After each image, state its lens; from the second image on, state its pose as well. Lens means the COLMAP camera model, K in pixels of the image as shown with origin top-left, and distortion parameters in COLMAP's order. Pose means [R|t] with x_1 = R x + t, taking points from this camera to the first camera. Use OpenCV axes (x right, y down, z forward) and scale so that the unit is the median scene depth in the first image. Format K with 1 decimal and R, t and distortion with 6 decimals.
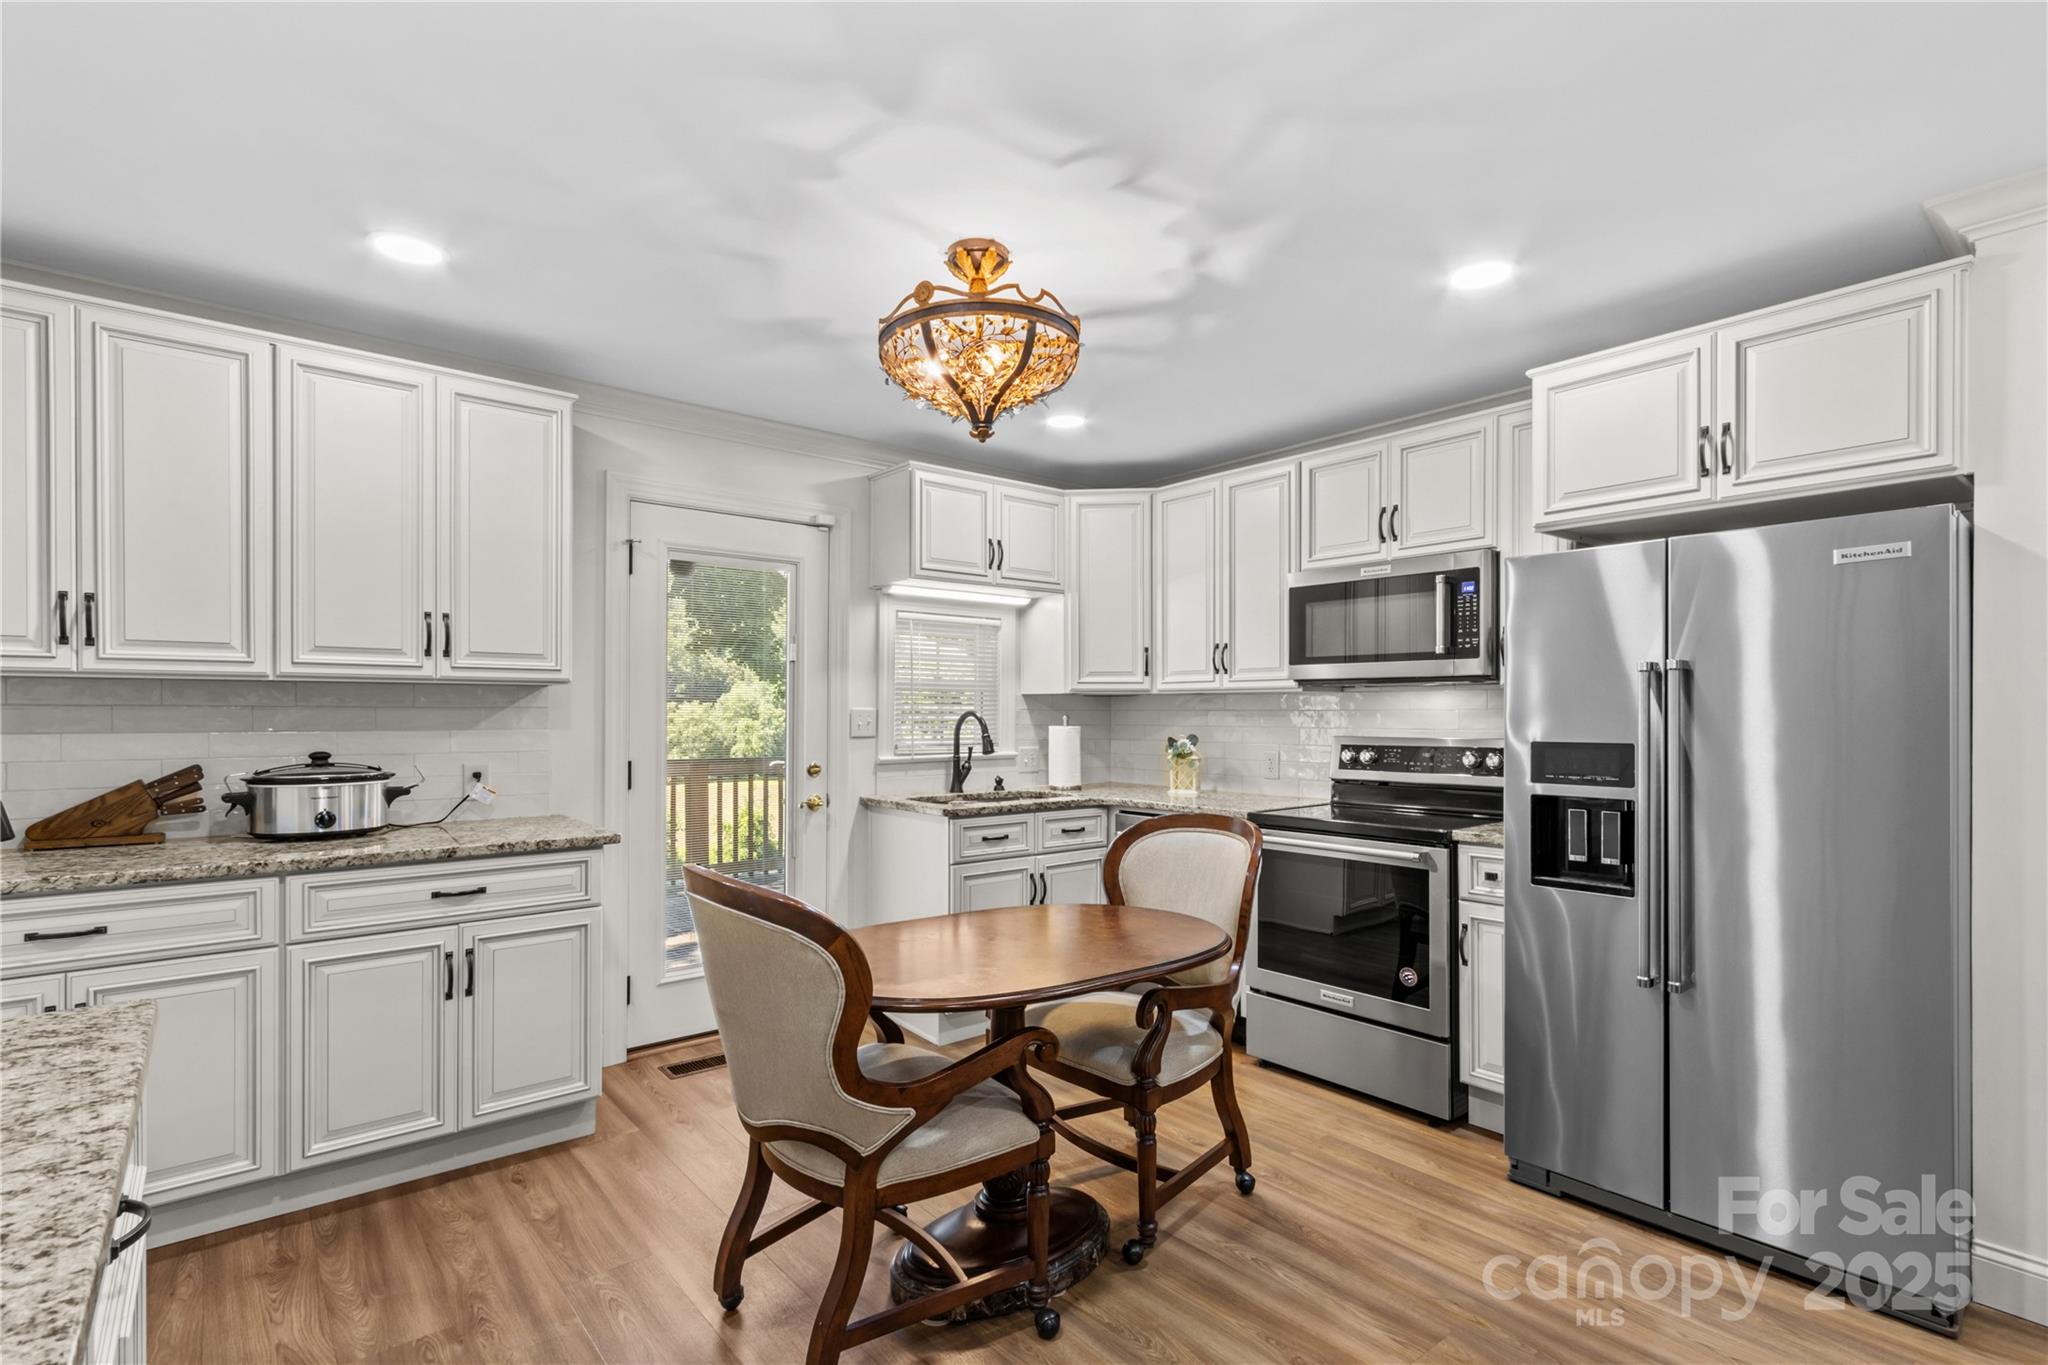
lens RADIAL K [[956.1, 0, 1016.0], [0, 956.1, 714.4], [0, 0, 1]] dist [0.001459, -0.000449]
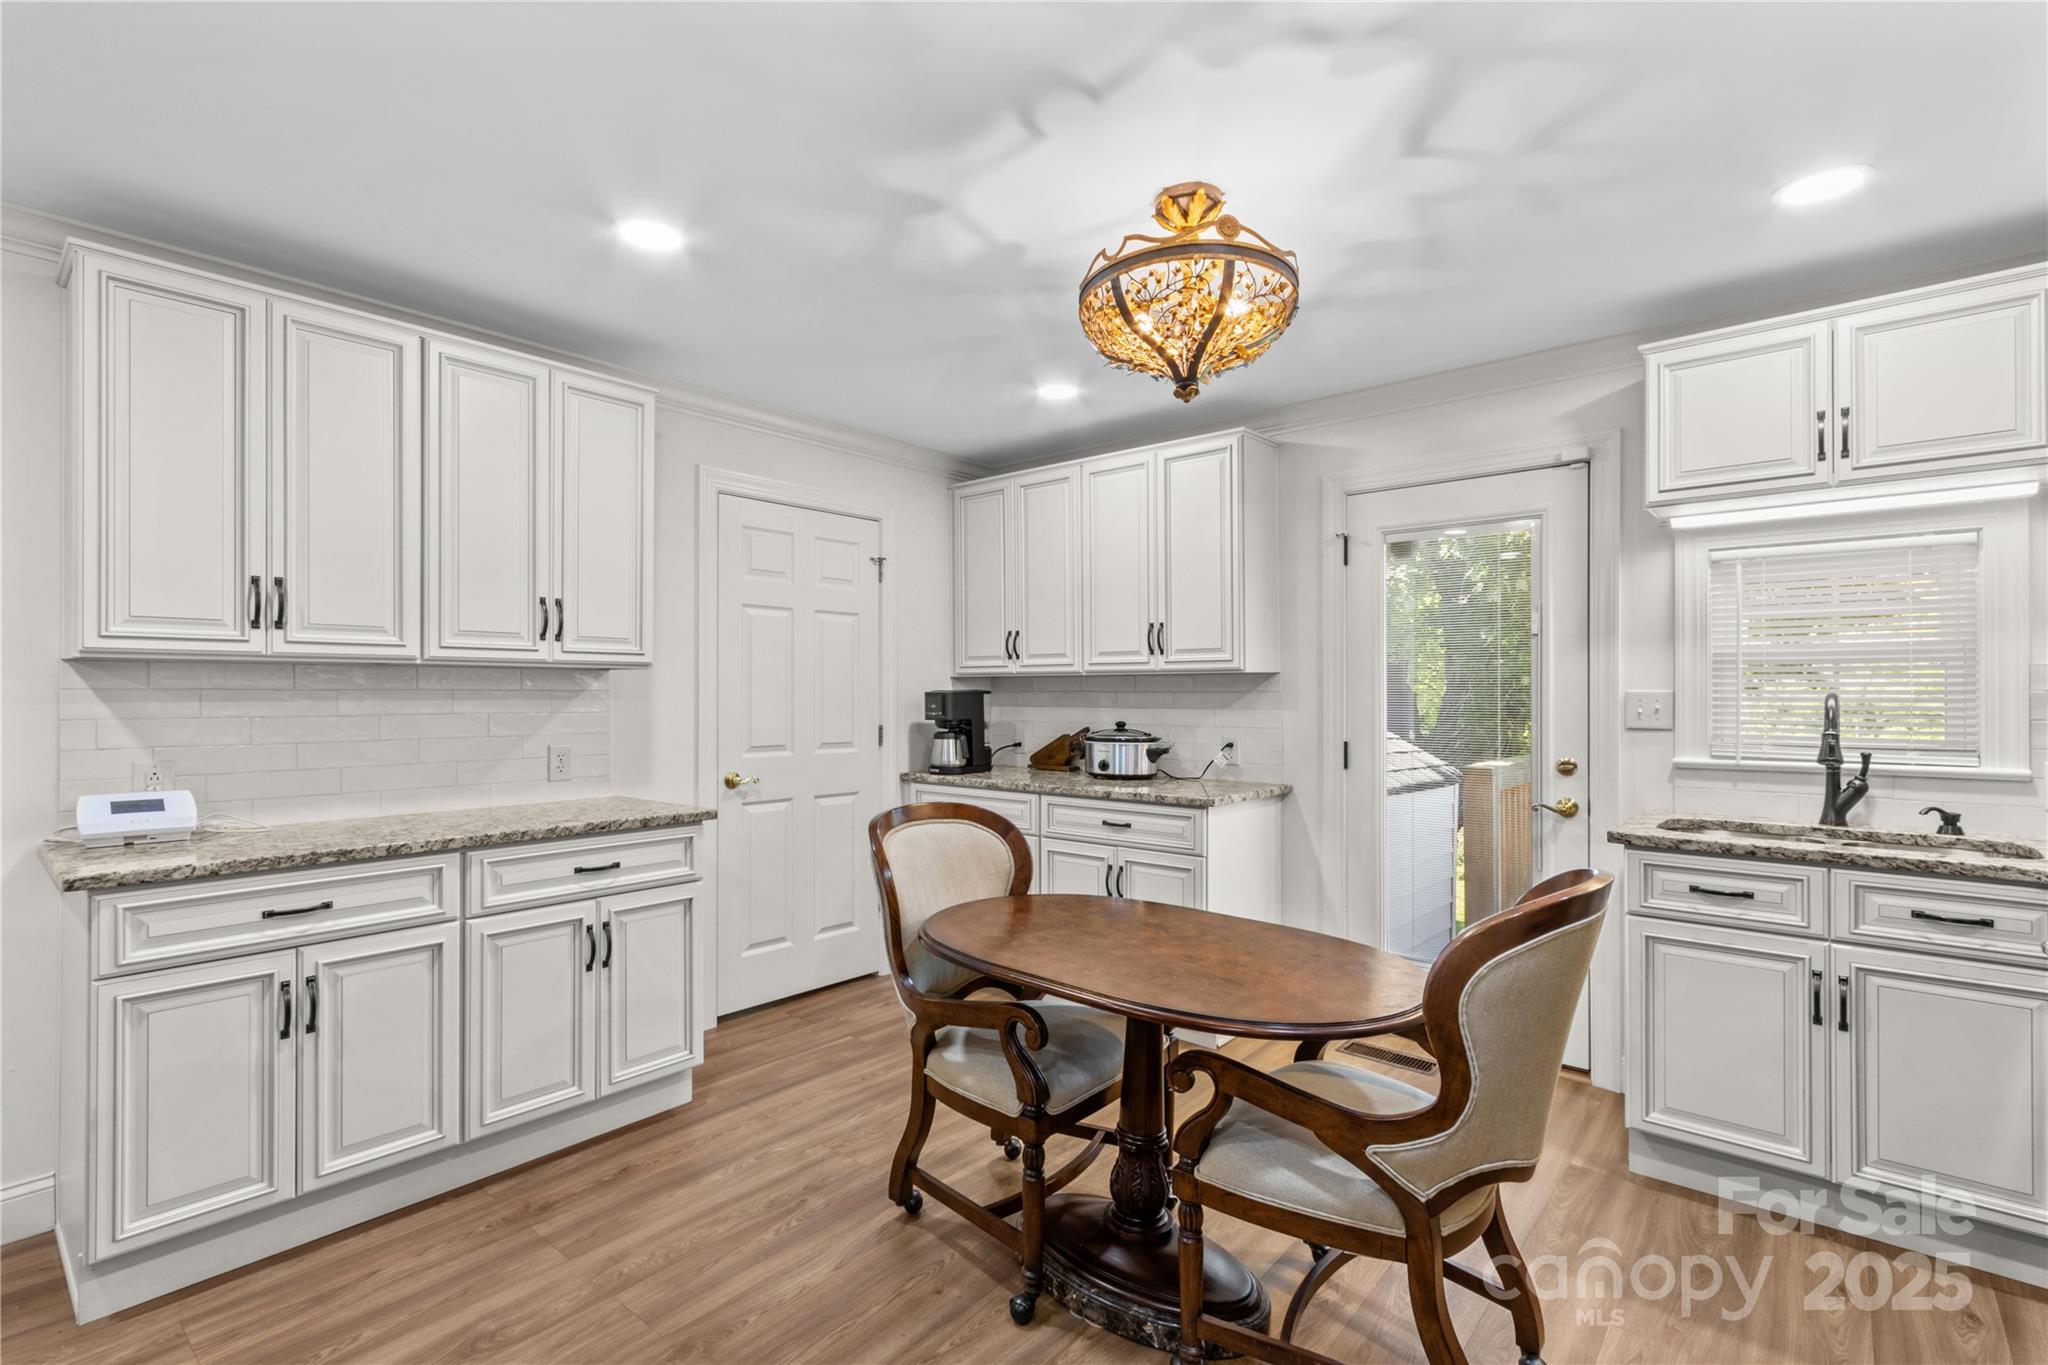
lens RADIAL K [[948.0, 0, 1015.4], [0, 948.0, 689.6], [0, 0, 1]] dist [0.000423, 0.000325]
pose [[0.168021, -0.006259, -0.985763, 0.717574], [-0.004087, 0.999967, -0.007046, 0.000229], [0.985775, 0.005212, 0.167990, 0.585297]]
